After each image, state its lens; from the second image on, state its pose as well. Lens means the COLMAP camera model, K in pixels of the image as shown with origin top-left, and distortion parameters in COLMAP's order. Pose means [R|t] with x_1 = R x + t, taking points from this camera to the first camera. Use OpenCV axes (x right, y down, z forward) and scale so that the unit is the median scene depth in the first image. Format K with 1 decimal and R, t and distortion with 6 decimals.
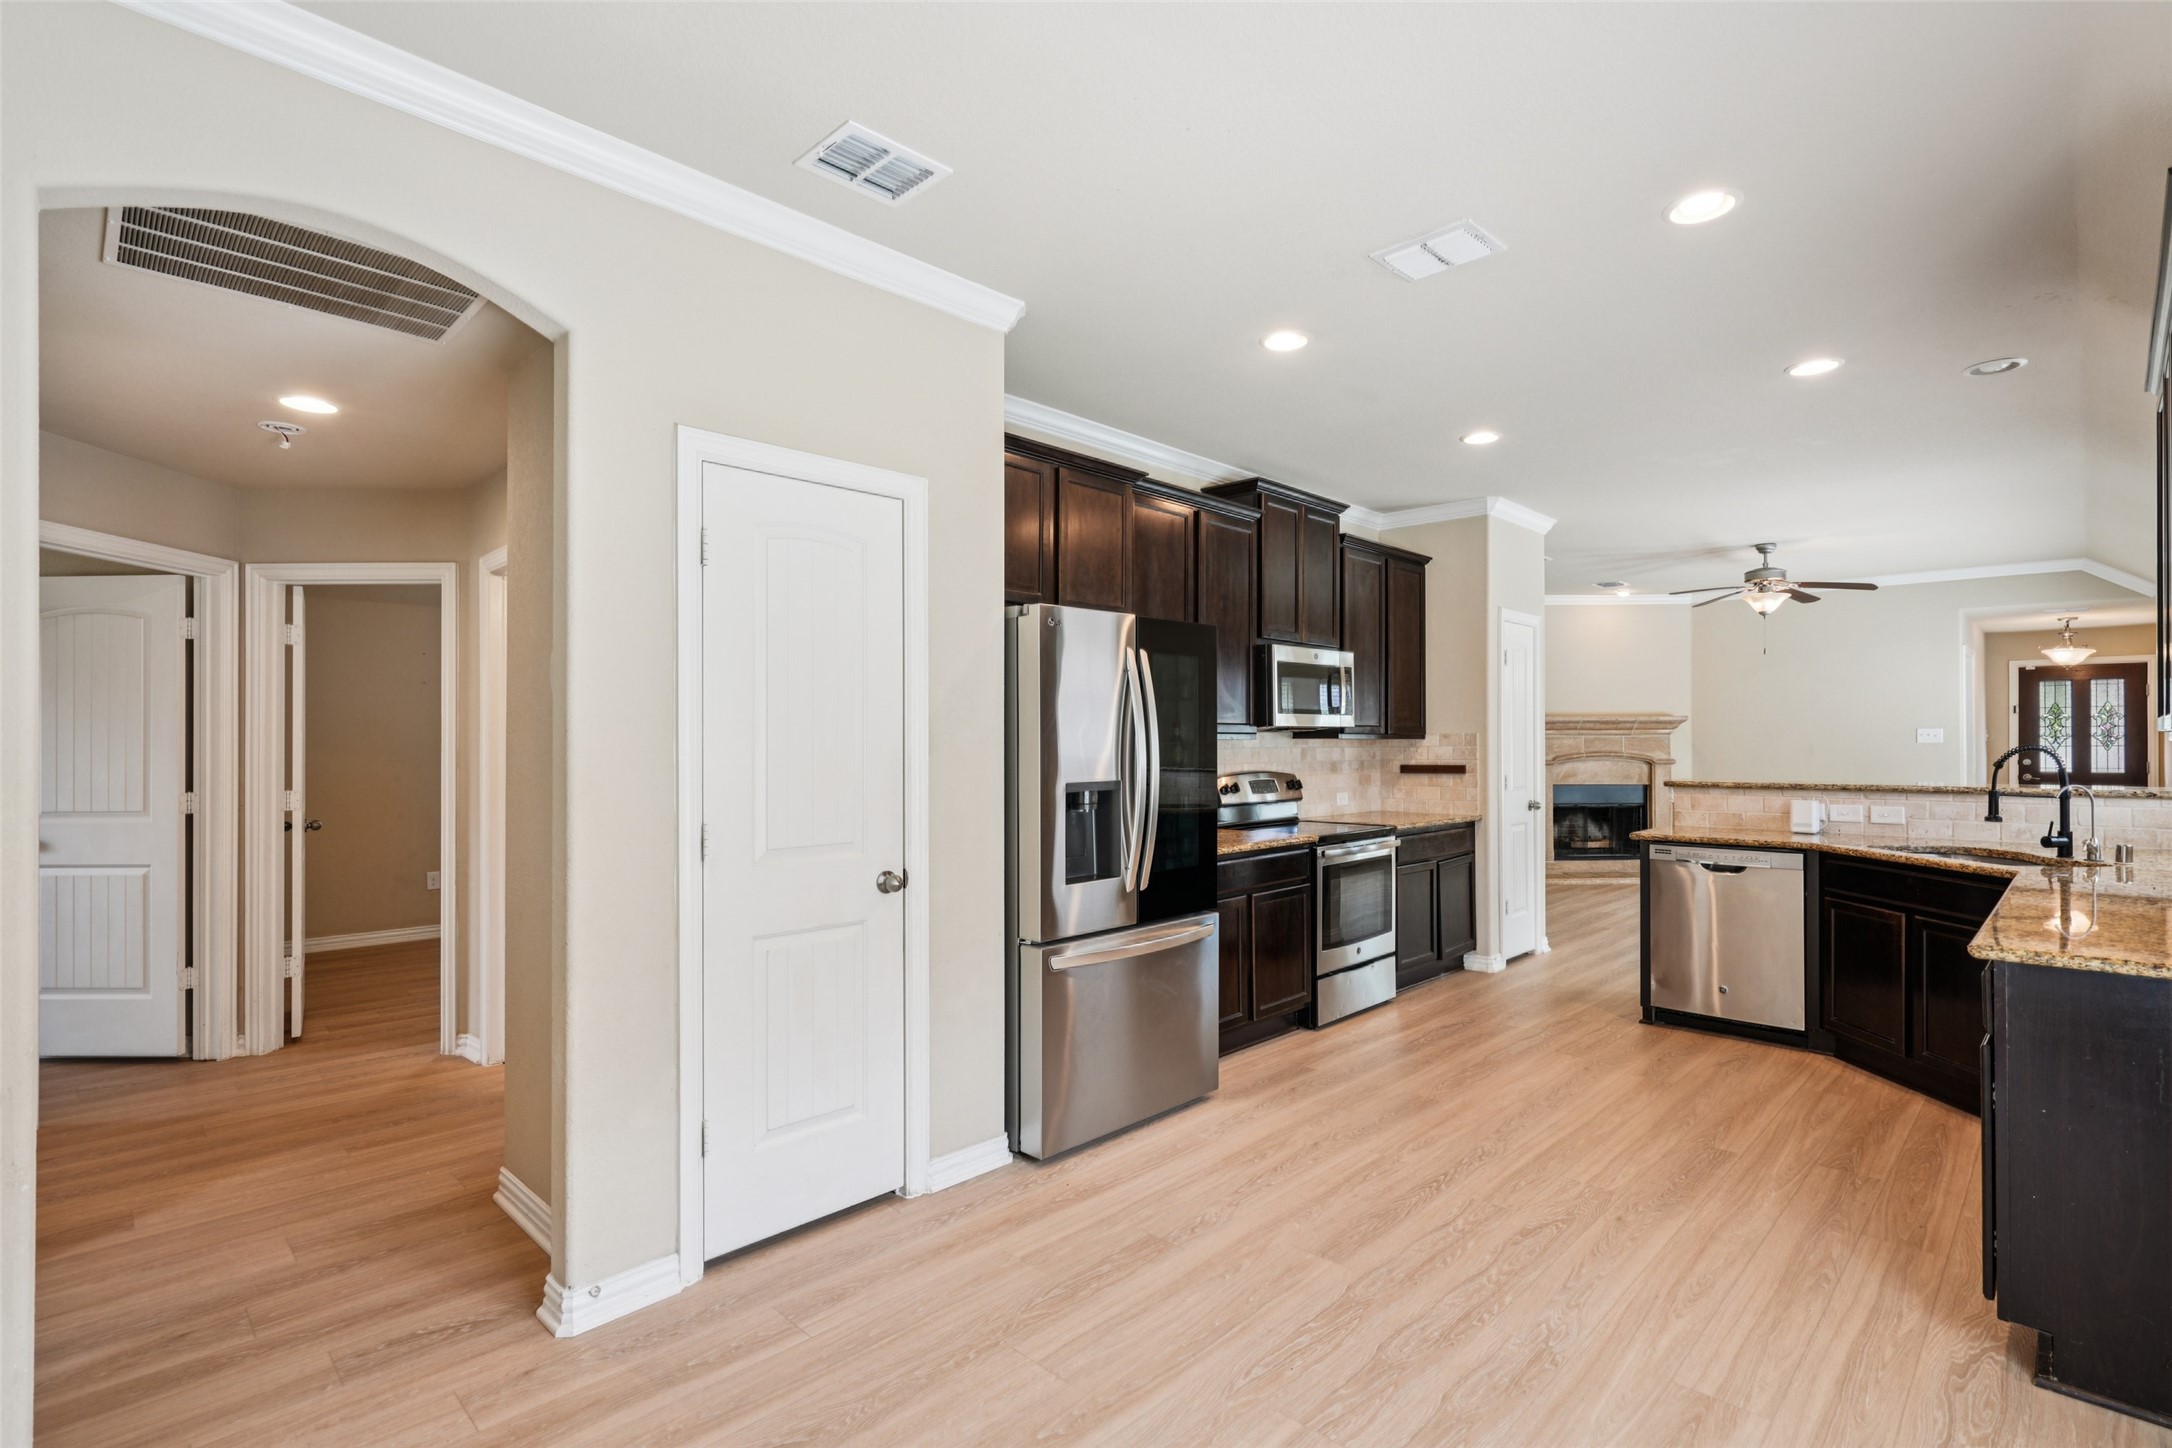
lens RADIAL K [[1033.9, 0, 1081.2], [0, 1033.9, 740.8], [0, 0, 1]] dist [-0.009328, 0.004180]
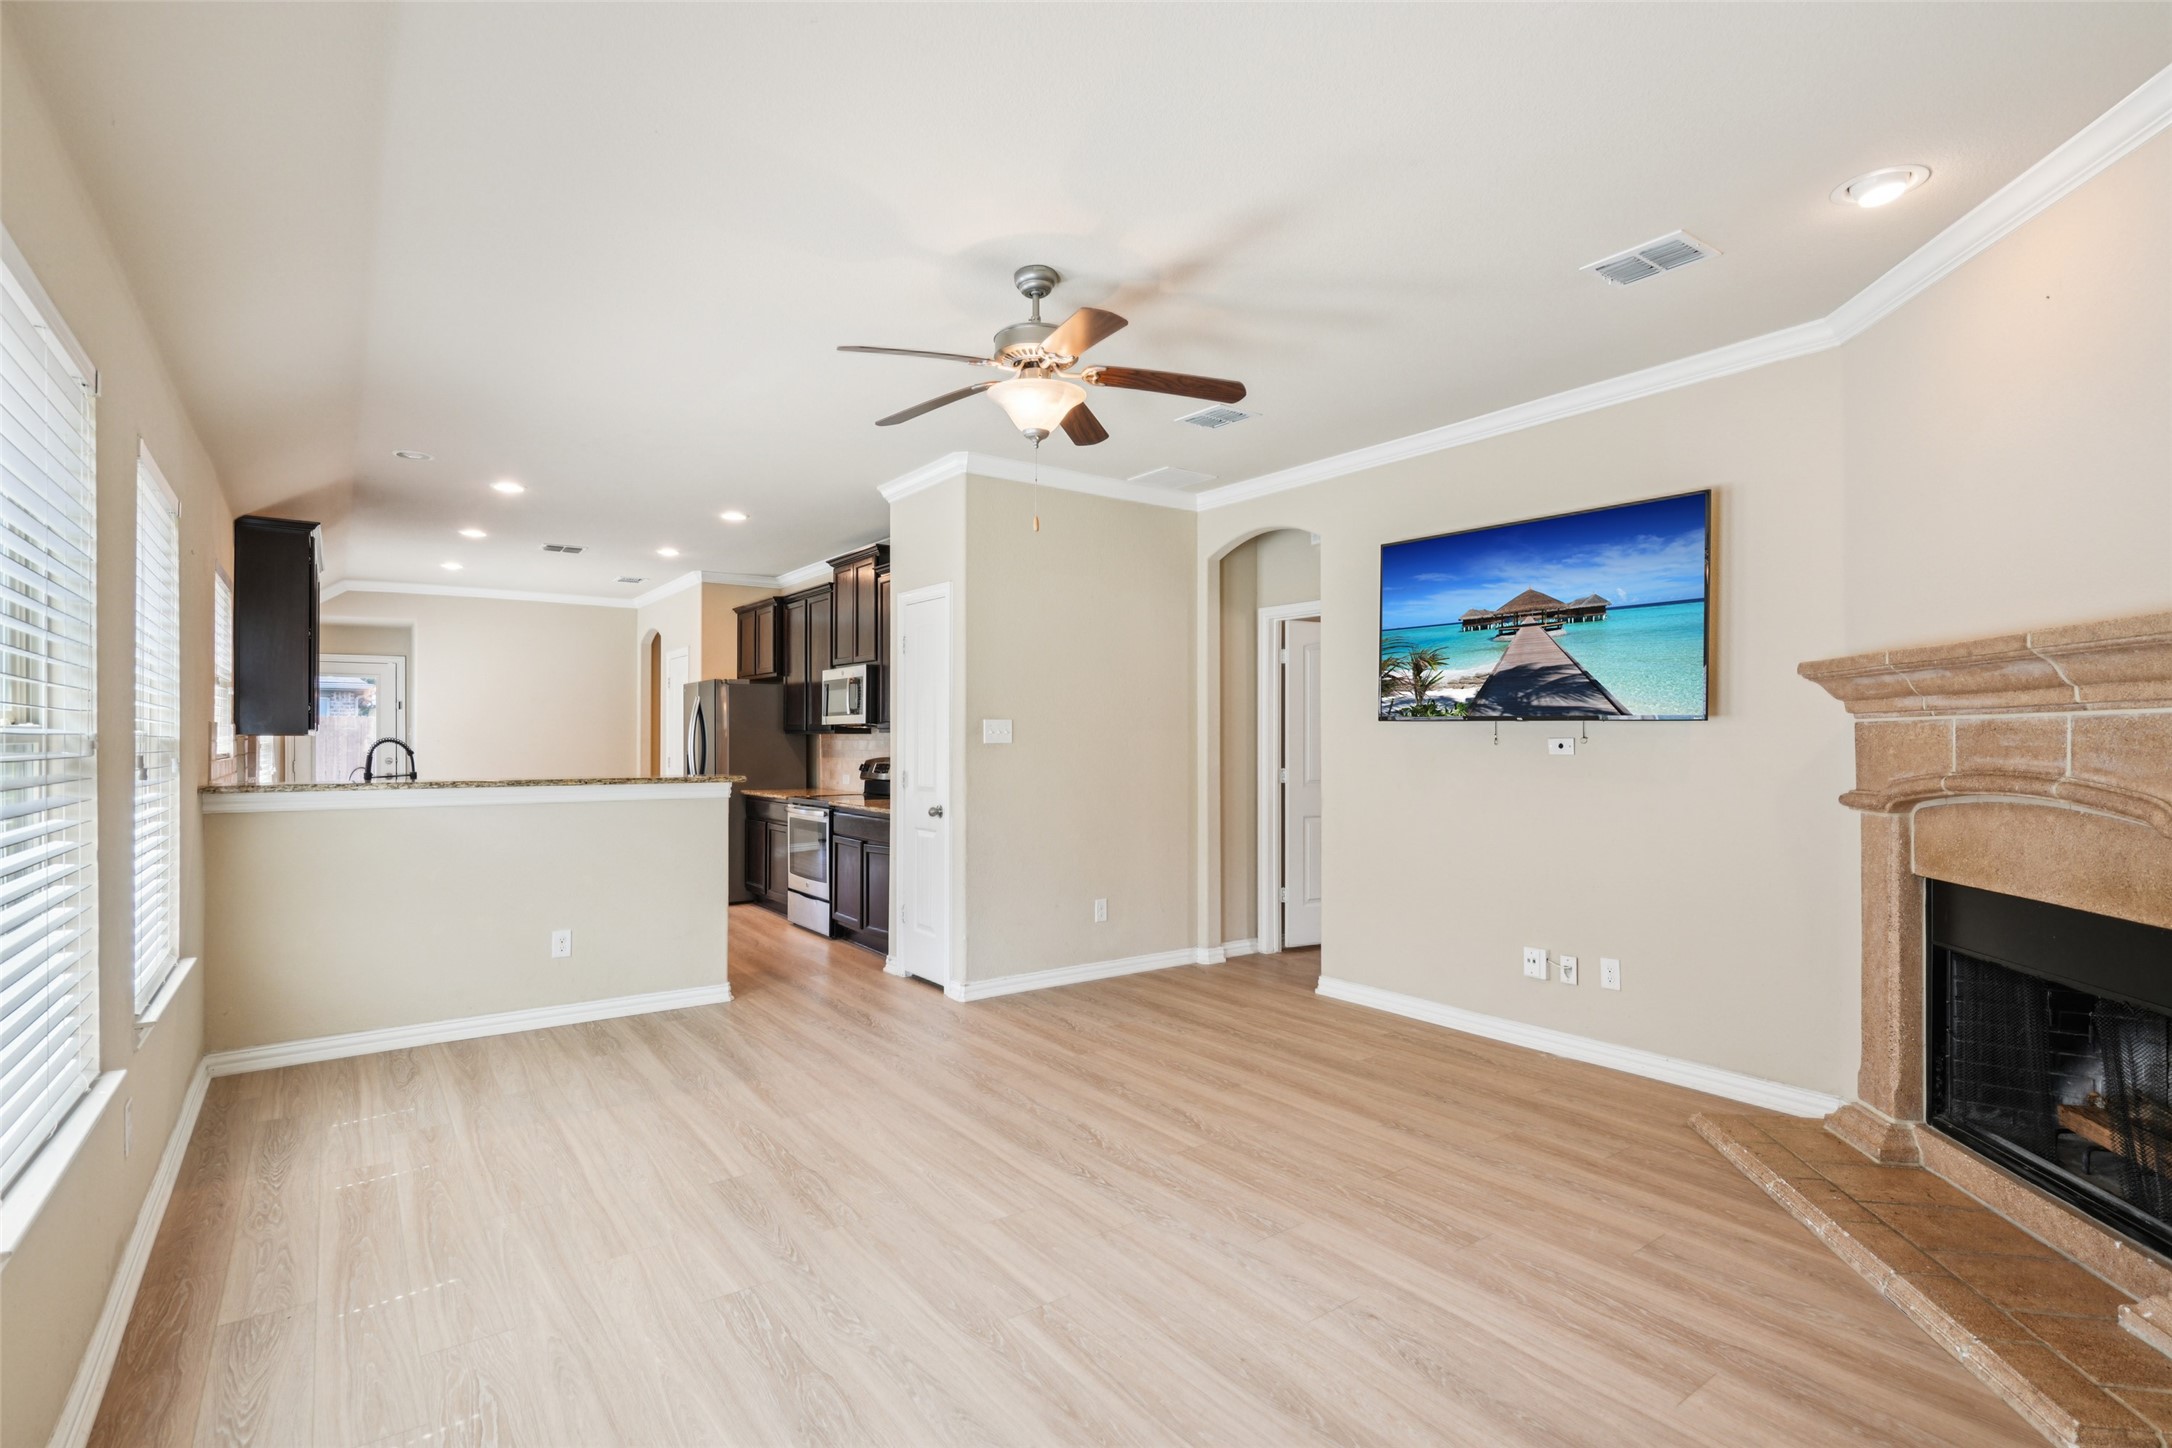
lens RADIAL K [[1033.9, 0, 1088.5], [0, 1033.9, 736.1], [0, 0, 1]] dist [-0.009328, 0.004180]
pose [[-0.161215, 0.001431, -0.986918, 1.441949], [0.006540, 0.999979, 0.000382, -0.001194], [0.986898, -0.006393, -0.161221, 1.453418]]
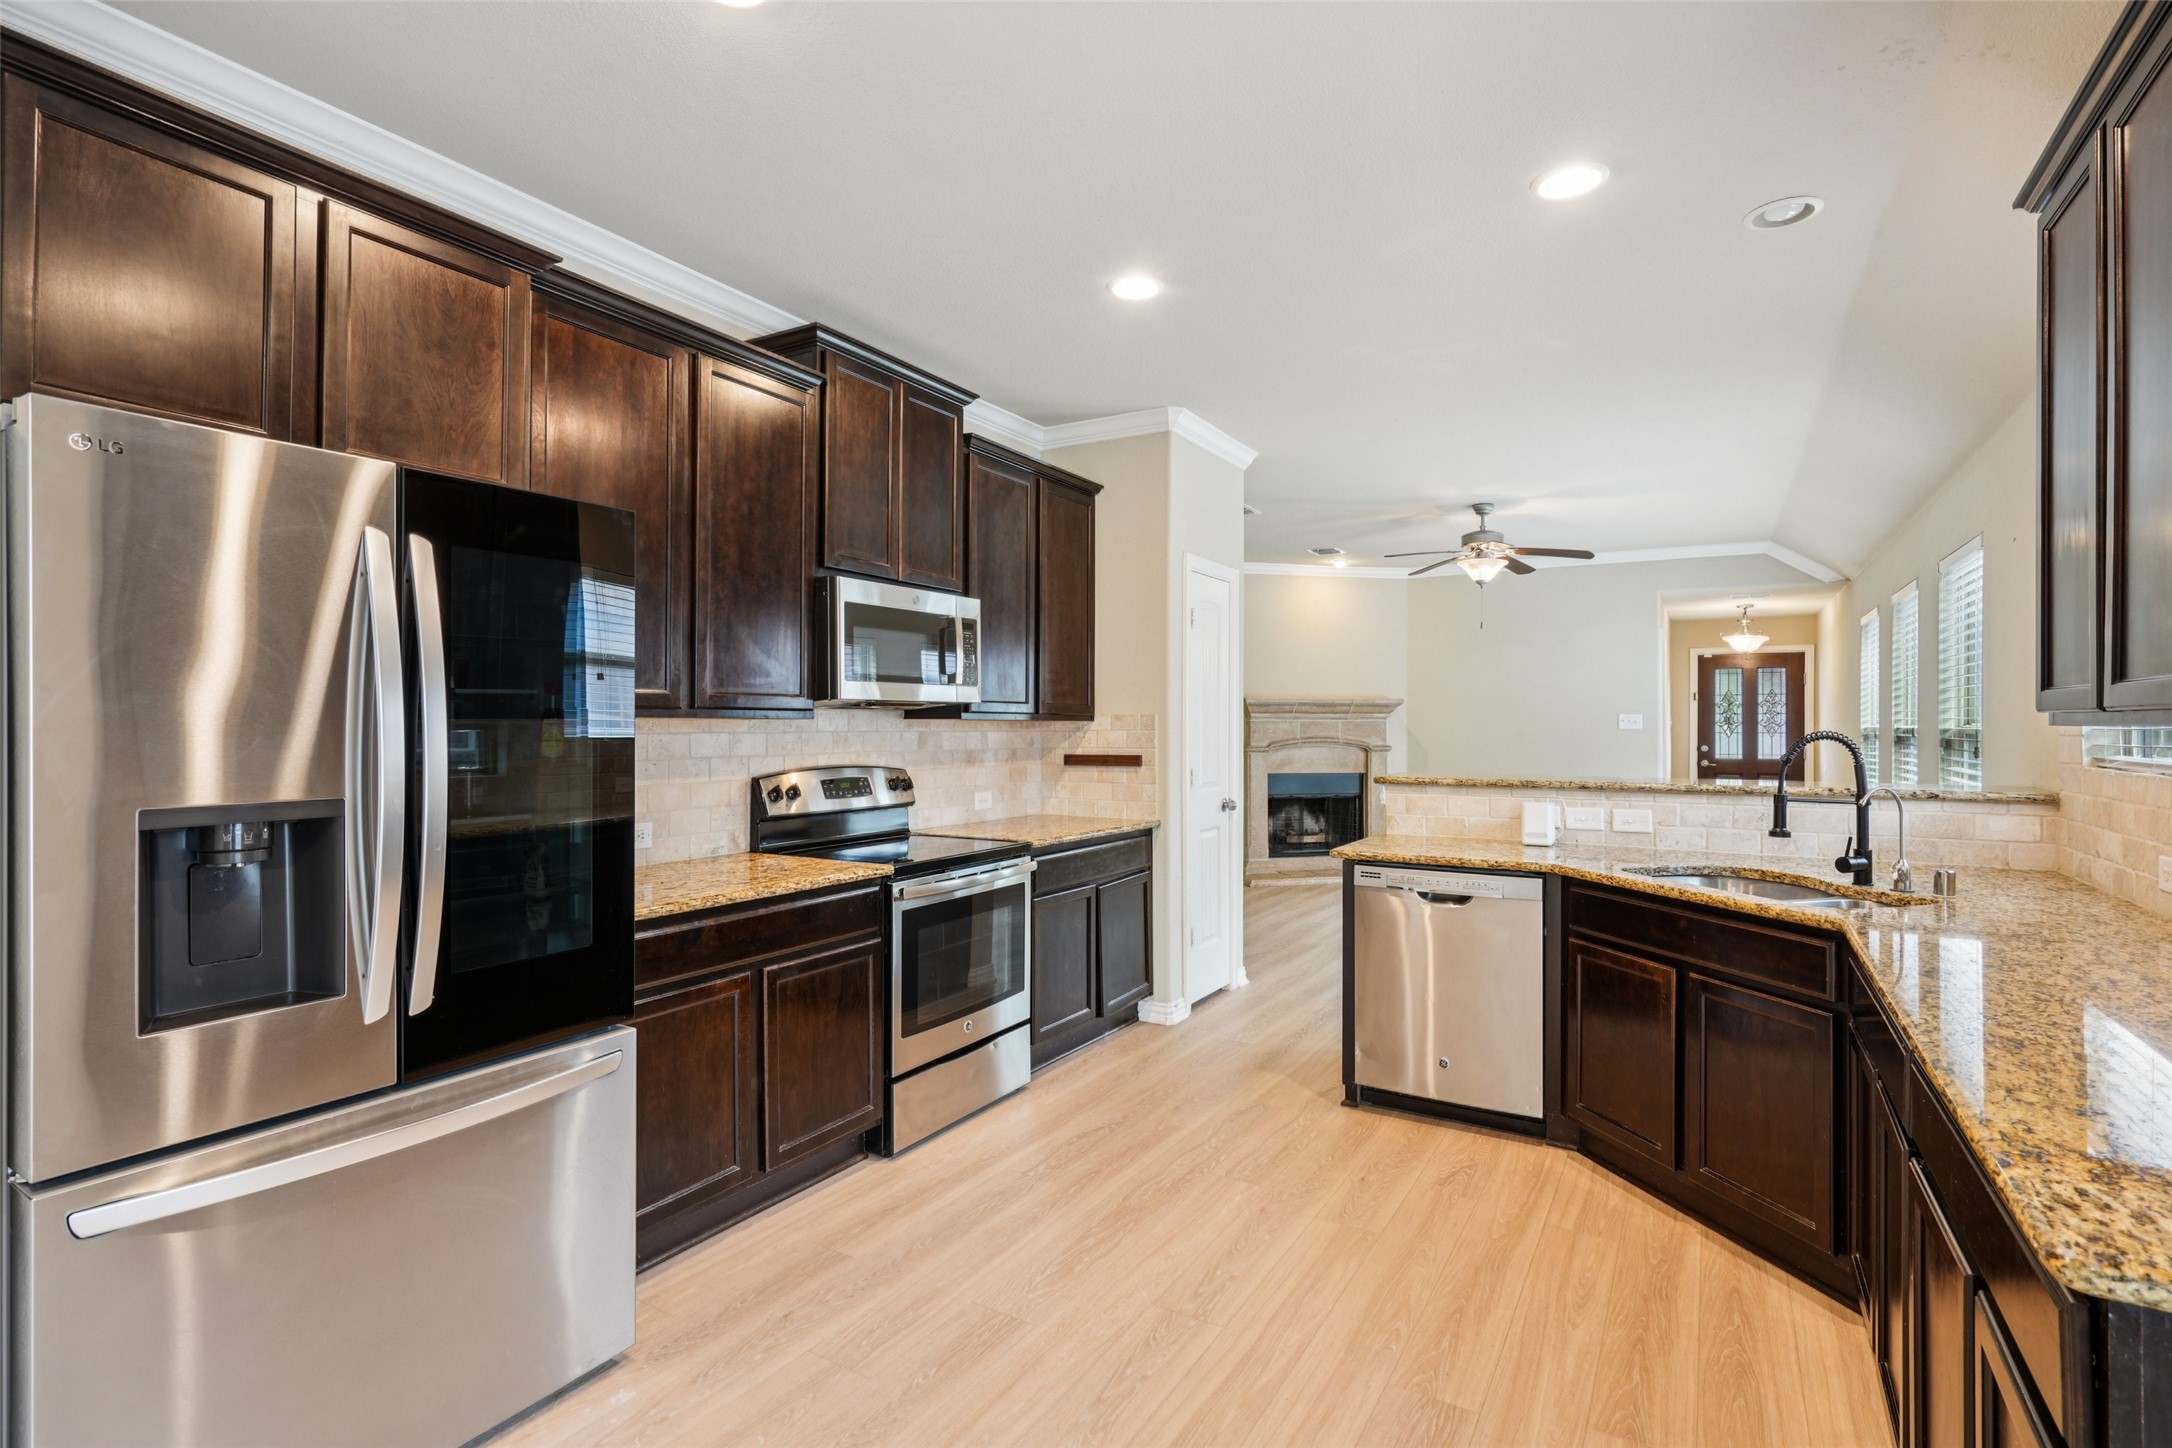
lens RADIAL K [[1033.9, 0, 1089.2], [0, 1033.9, 717.5], [0, 0, 1]] dist [-0.009328, 0.004180]
pose [[0.972280, 0.007293, 0.233704, 0.169660], [-0.005788, 0.999958, -0.007124, 0.001318], [-0.233746, 0.005574, 0.972282, 0.285468]]
